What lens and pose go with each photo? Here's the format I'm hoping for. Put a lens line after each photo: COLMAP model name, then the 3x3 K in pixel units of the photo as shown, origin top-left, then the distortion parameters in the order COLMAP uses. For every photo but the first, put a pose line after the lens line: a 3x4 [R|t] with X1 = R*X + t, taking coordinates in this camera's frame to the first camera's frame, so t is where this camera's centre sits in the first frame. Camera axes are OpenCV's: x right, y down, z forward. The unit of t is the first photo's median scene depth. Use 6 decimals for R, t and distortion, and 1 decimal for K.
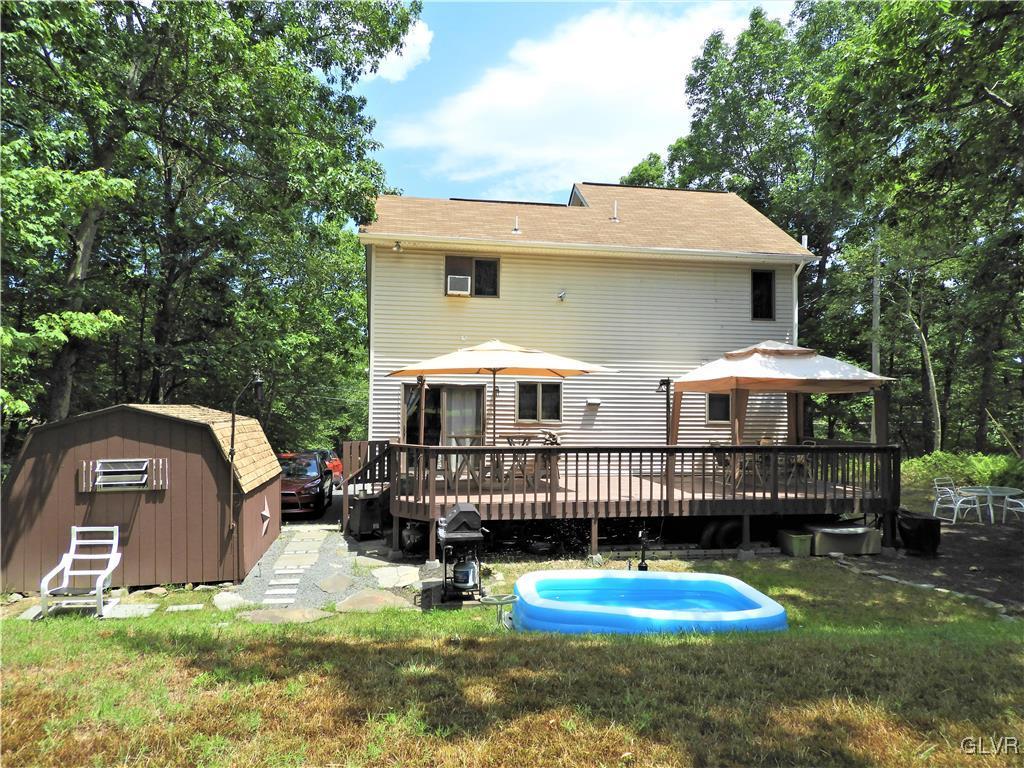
lens RADIAL K [[721.9, 0, 512.0], [0, 721.9, 384.0], [0, 0, 1]] dist [0.002224, -0.002349]
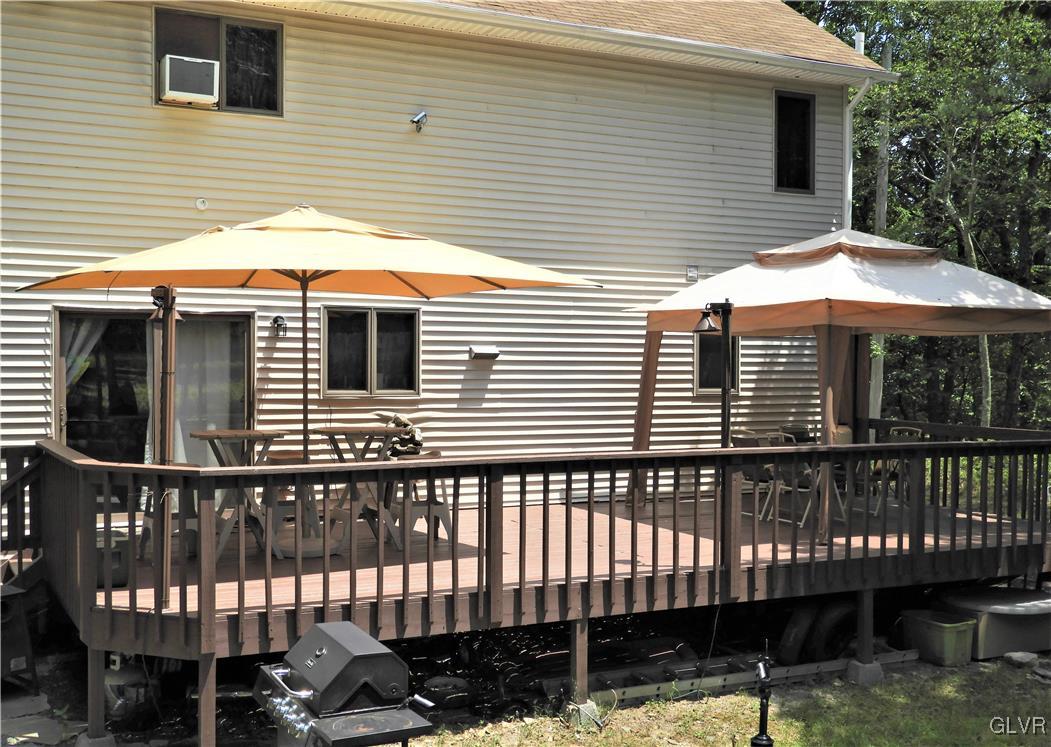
lens RADIAL K [[1238.3, 0, 526.5], [0, 1238.3, 378.4], [0, 0, 1]] dist [-0.000543, 0.011425]
pose [[0.951382, -0.006838, 0.307936, -0.112243], [-0.008728, 0.998754, 0.049144, 0.002453], [-0.307888, -0.049442, 0.950137, 0.231860]]
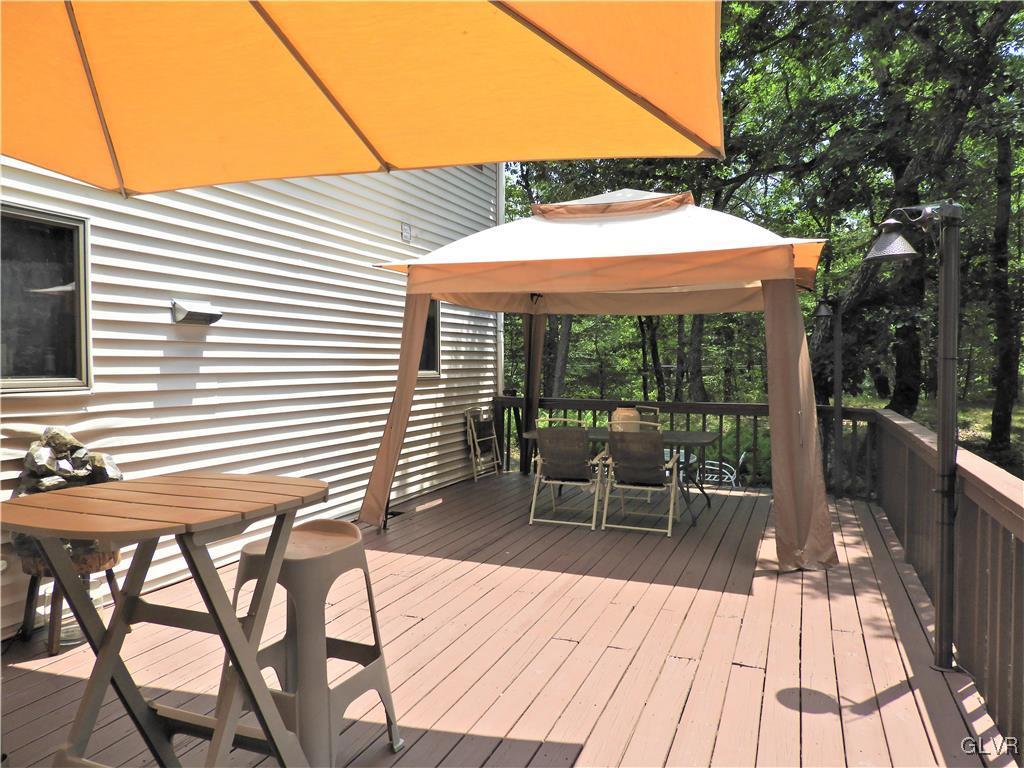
lens RADIAL K [[721.9, 0, 512.0], [0, 721.9, 384.0], [0, 0, 1]] dist [0.002224, -0.002349]
pose [[0.518727, -0.034105, 0.854259, -0.064785], [-0.027901, 0.997996, 0.056786, 0.034751], [-0.854484, -0.053291, 0.516736, 0.772357]]
